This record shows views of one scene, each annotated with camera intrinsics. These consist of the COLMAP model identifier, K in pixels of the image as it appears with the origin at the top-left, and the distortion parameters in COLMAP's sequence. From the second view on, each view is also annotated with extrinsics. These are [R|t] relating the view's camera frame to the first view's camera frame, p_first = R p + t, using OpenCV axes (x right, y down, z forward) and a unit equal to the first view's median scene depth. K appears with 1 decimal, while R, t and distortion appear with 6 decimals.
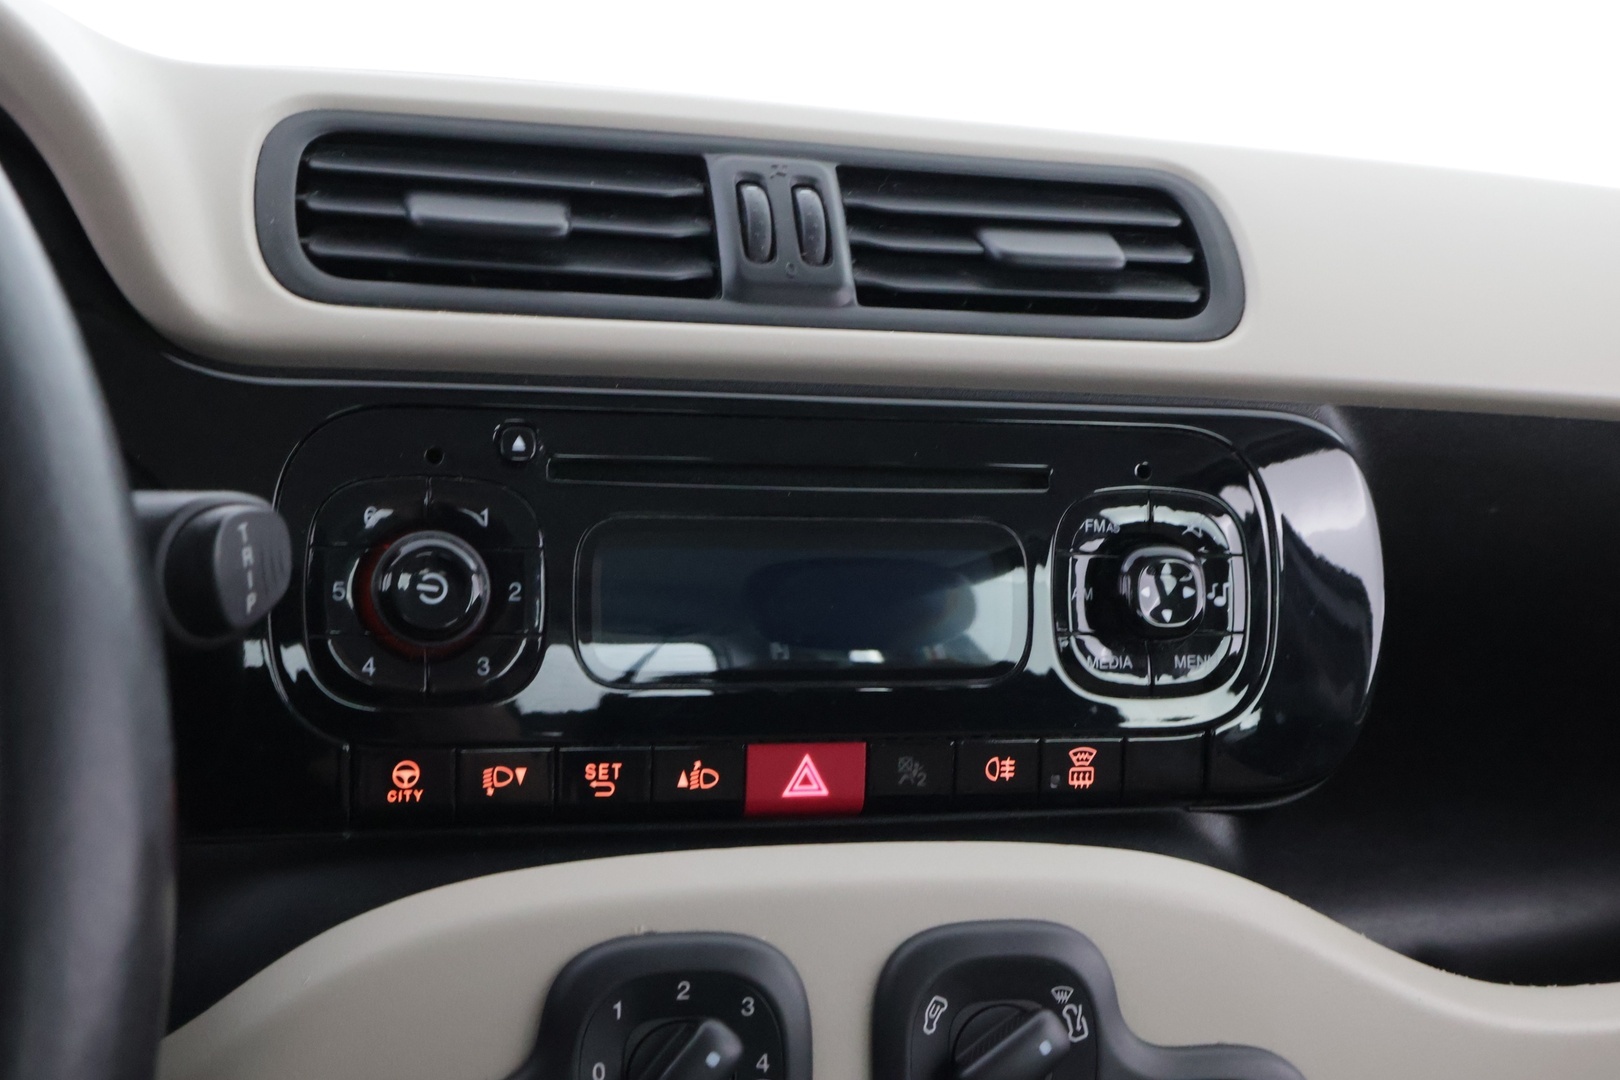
lens RADIAL K [[1947.4, 0, 810.0], [0, 1947.4, 540.0], [0, 0, 1]] dist [0.004037, -0.000613]
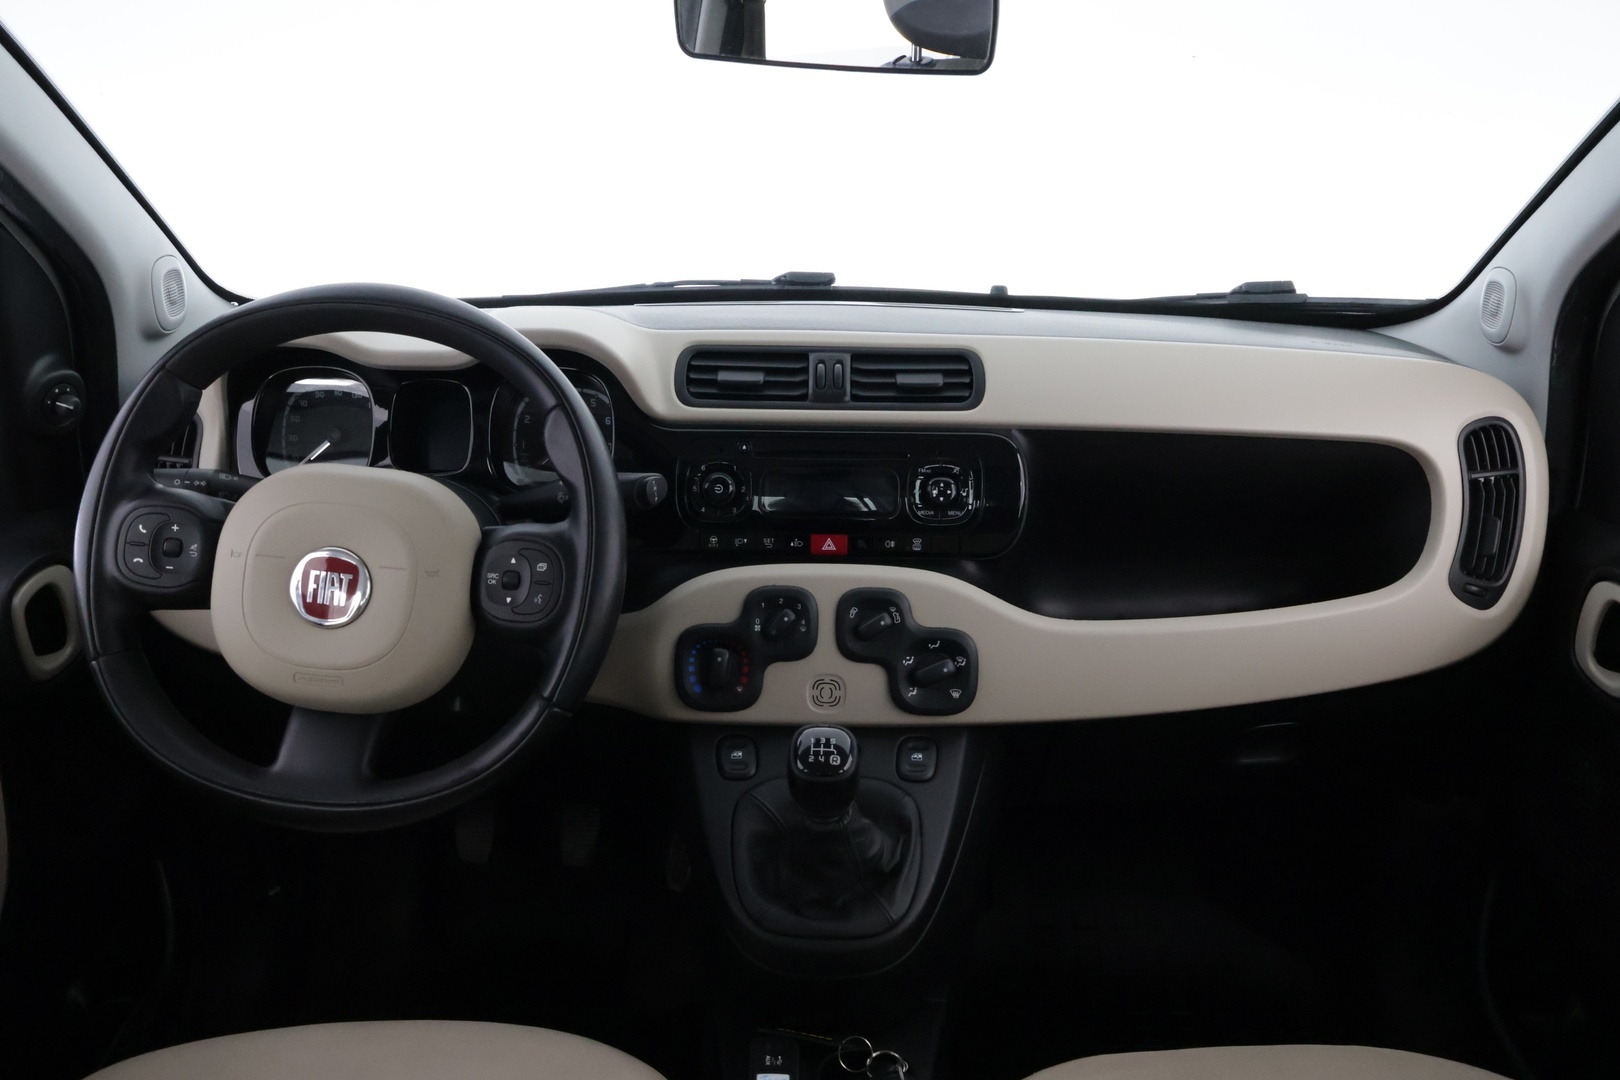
lens RADIAL K [[1353.0, 0, 810.0], [0, 1353.0, 540.0], [0, 0, 1]] dist [-0.008232, -0.003087]
pose [[0.956845, 0.037559, -0.288162, 0.655386], [-0.000643, 0.991883, 0.127150, -0.188422], [0.290598, -0.121477, 0.949103, -1.266947]]
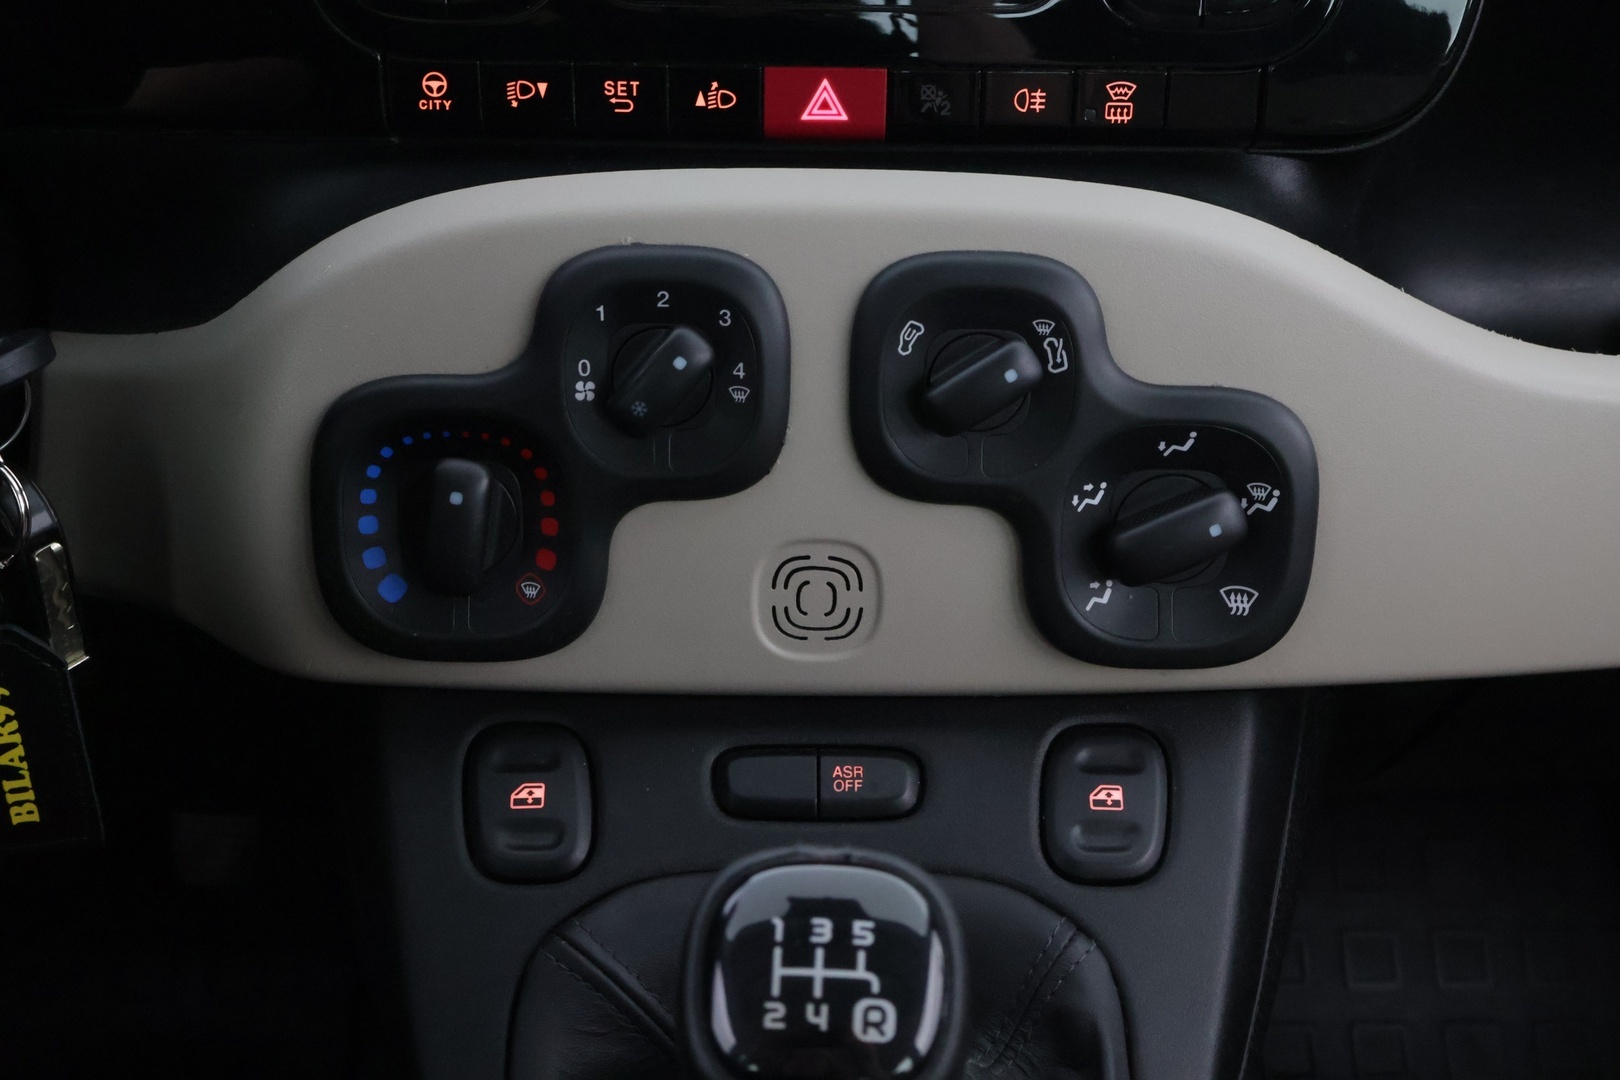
lens RADIAL K [[1947.4, 0, 810.0], [0, 1947.4, 540.0], [0, 0, 1]] dist [0.004037, -0.000613]
pose [[0.964315, 0.092009, -0.248255, 0.265964], [-0.004035, 0.942670, 0.333701, -0.000904], [0.264726, -0.320791, 0.909403, 0.006630]]
